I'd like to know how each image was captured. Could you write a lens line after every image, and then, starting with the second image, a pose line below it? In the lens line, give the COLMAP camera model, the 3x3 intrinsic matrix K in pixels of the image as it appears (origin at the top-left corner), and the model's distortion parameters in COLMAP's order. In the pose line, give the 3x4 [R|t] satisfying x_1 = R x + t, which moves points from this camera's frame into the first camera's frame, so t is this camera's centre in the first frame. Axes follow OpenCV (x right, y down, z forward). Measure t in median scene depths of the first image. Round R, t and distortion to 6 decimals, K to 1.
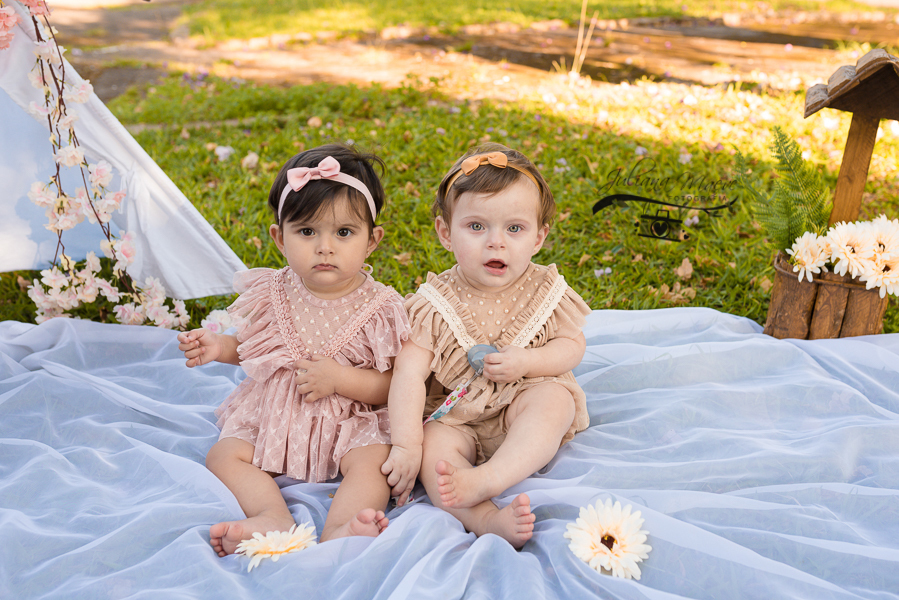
lens RADIAL K [[991.5, 0, 493.7], [0, 991.5, 288.7], [0, 0, 1]] dist [-0.065728, 0.135457]
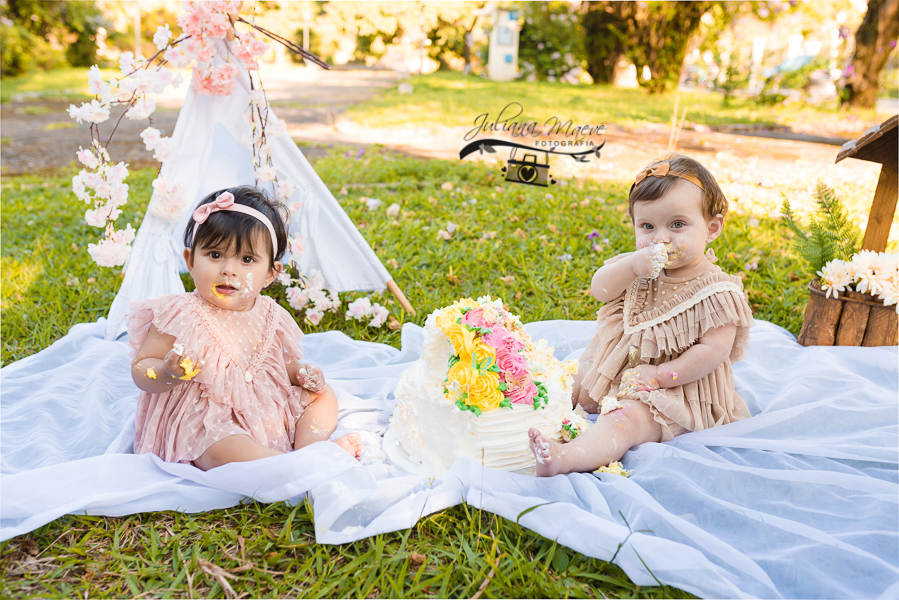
lens RADIAL K [[880.7, 0, 449.5], [0, 880.7, 300.0], [0, 0, 1]] dist [-0.059868, 0.105103]
pose [[0.983501, 0.062211, -0.169867, 0.025509], [-0.075122, 0.994667, -0.070664, 0.076754], [0.164565, 0.082259, 0.982930, -0.097862]]
